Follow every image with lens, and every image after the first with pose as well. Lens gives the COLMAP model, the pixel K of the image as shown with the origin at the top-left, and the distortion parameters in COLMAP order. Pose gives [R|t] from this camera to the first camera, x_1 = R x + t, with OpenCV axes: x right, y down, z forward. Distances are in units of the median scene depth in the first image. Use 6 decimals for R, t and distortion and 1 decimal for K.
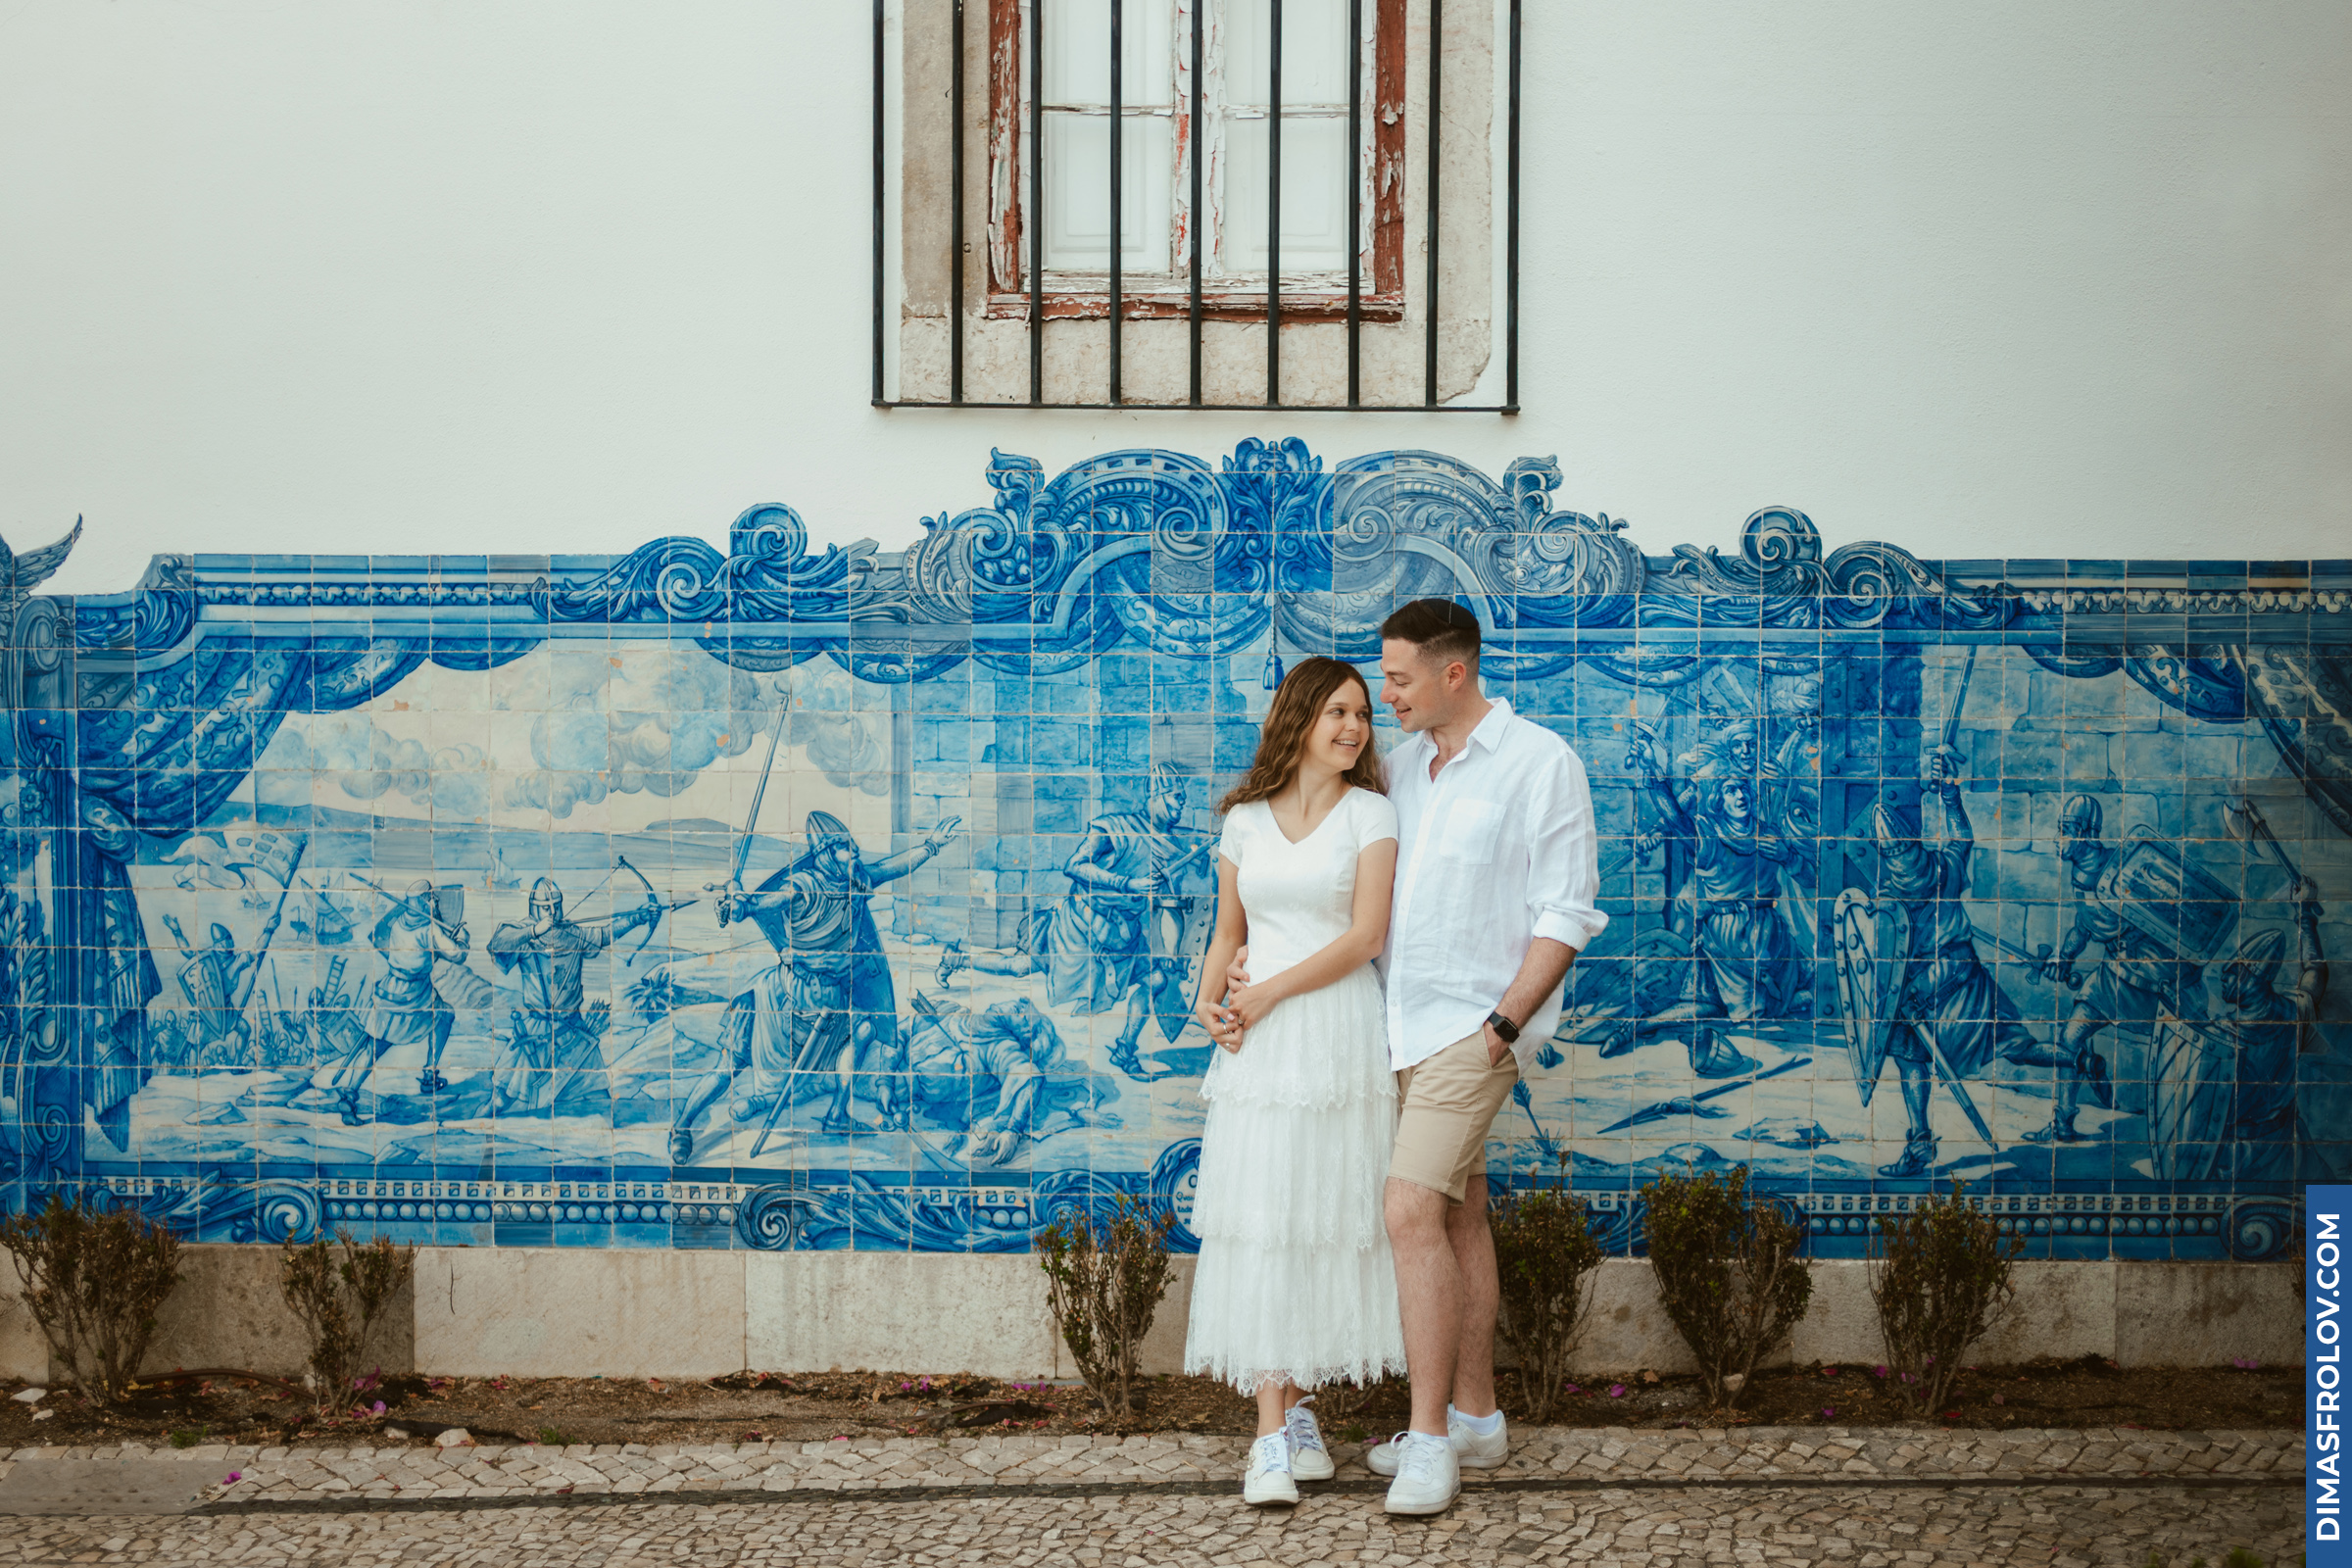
lens RADIAL K [[2262.5, 0, 1177.6], [0, 2262.5, 758.5], [0, 0, 1]] dist [-0.016574, 0.015447]
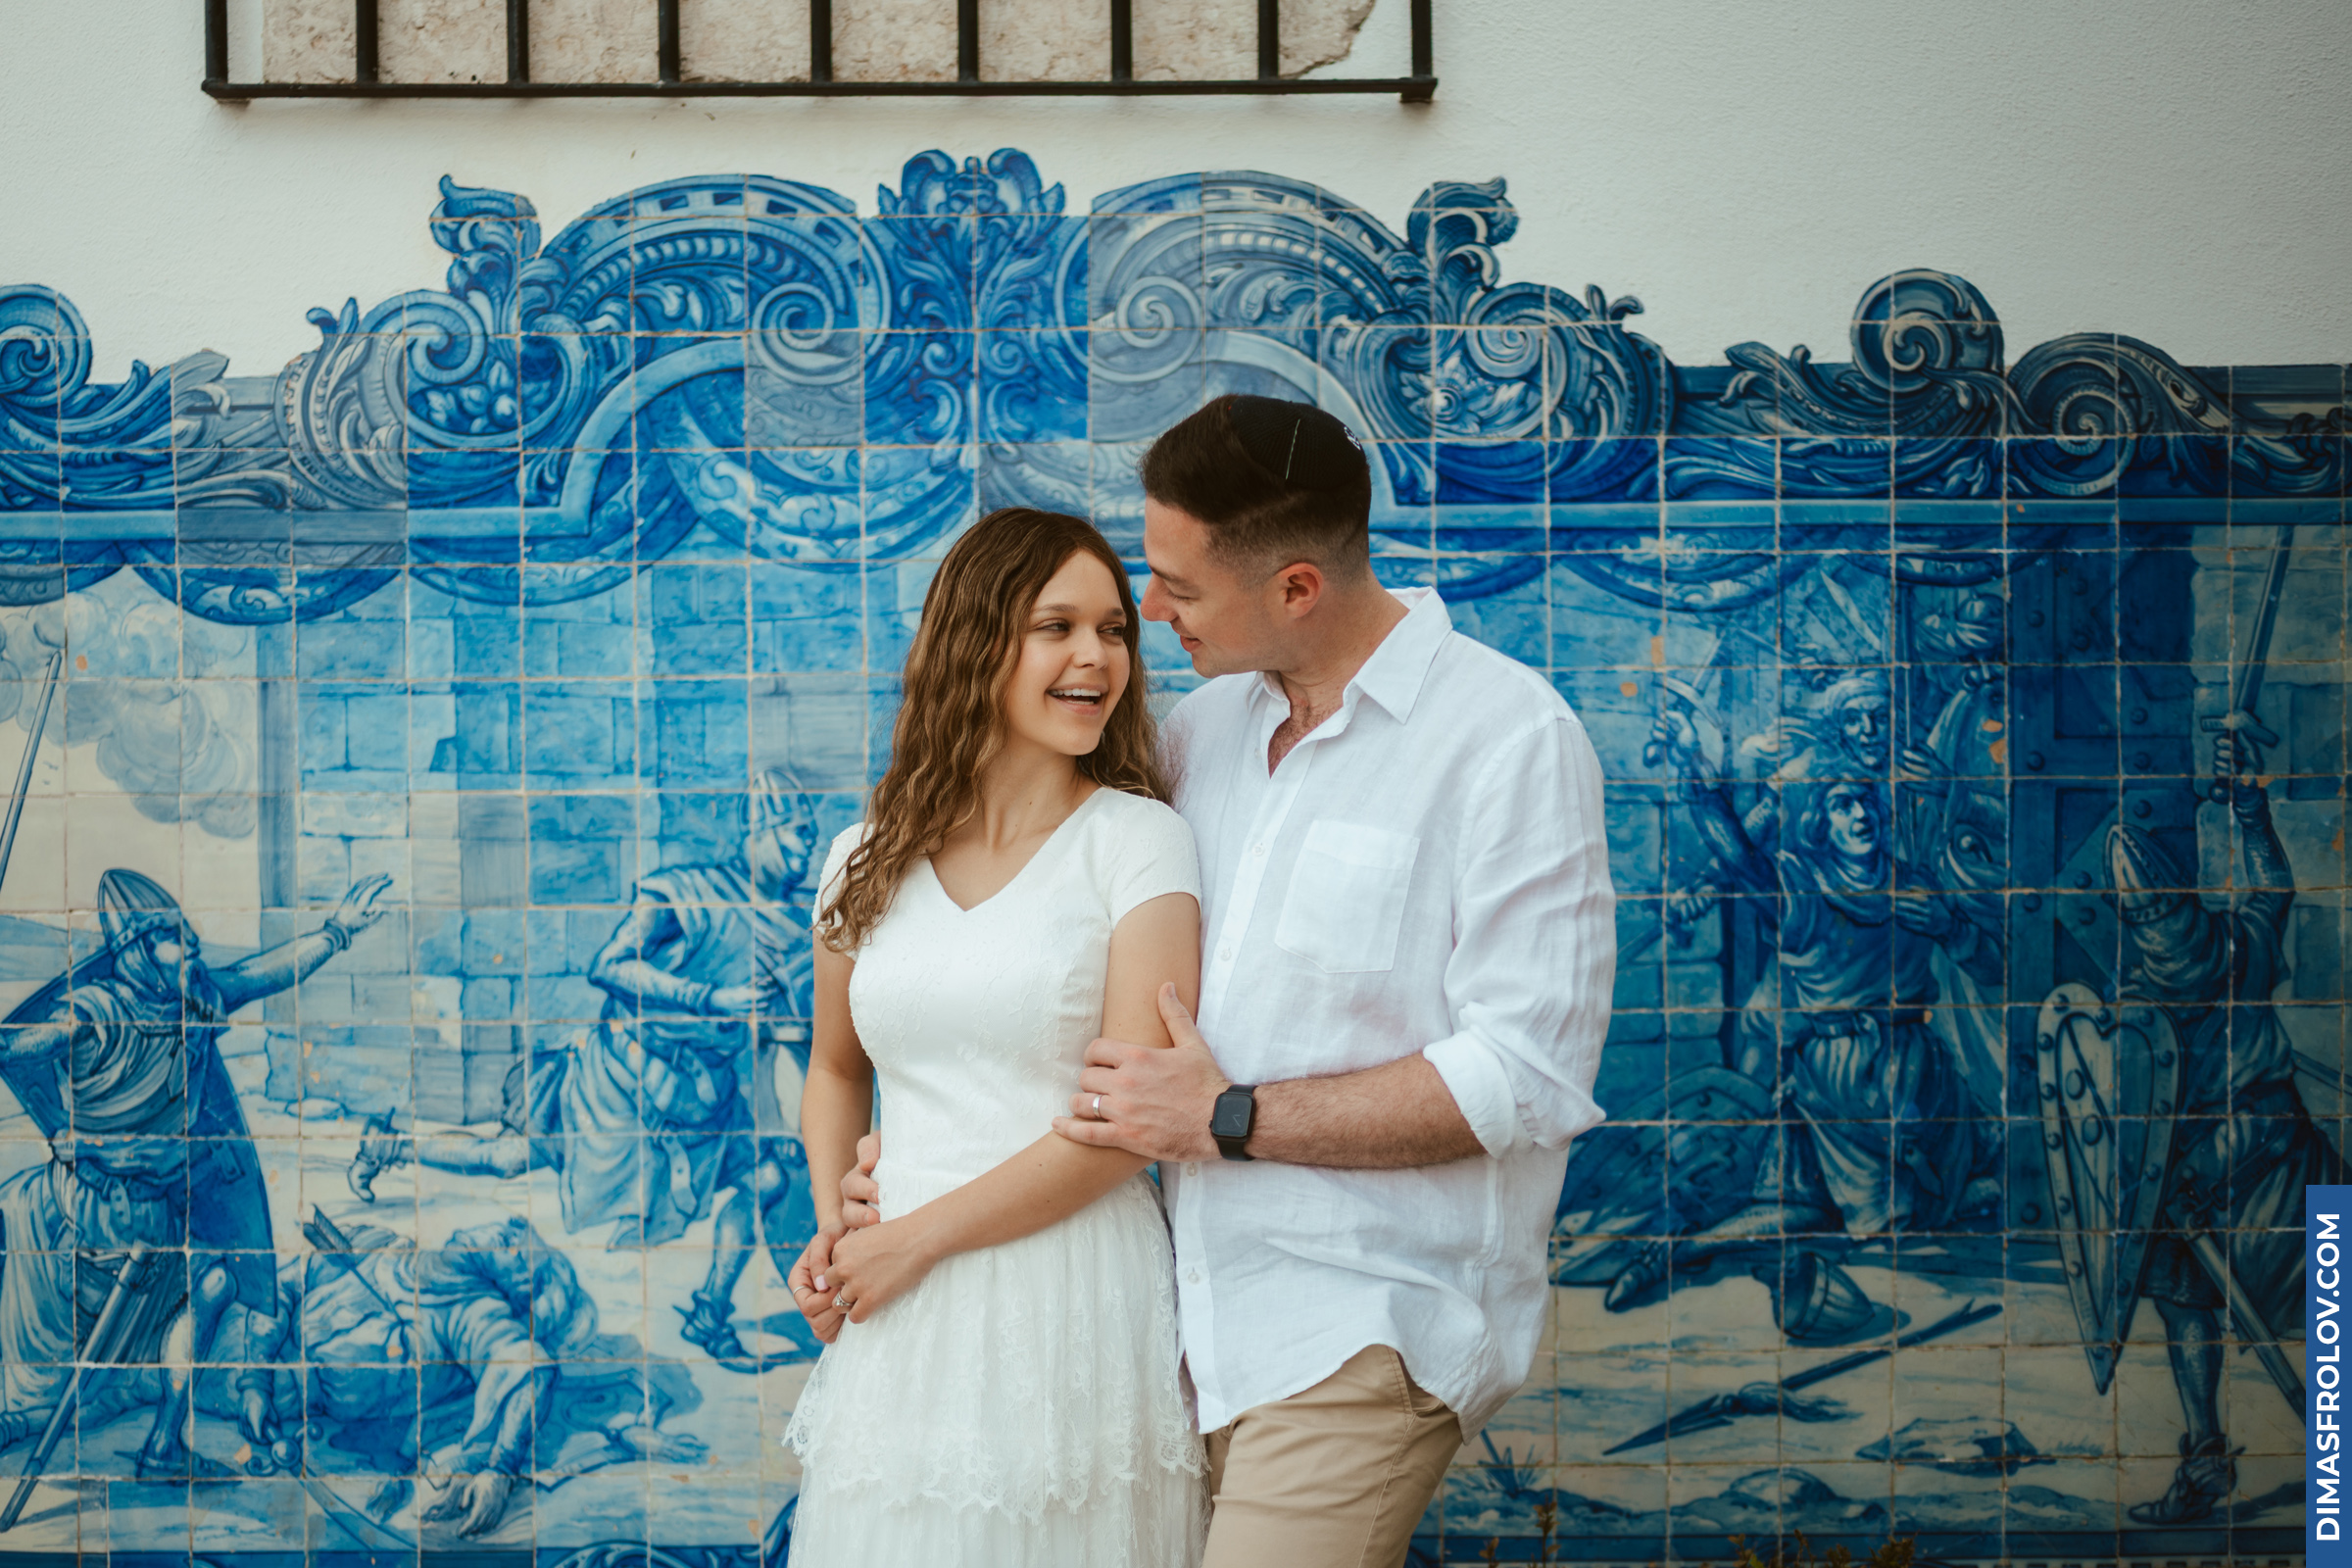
lens RADIAL K [[2262.5, 0, 1177.6], [0, 2262.5, 758.5], [0, 0, 1]] dist [-0.016574, 0.015447]
pose [[0.994410, -0.016459, 0.104295, 0.032905], [0.015270, 0.999809, 0.012196, -0.005326], [-0.104475, -0.010535, 0.994472, 0.472939]]
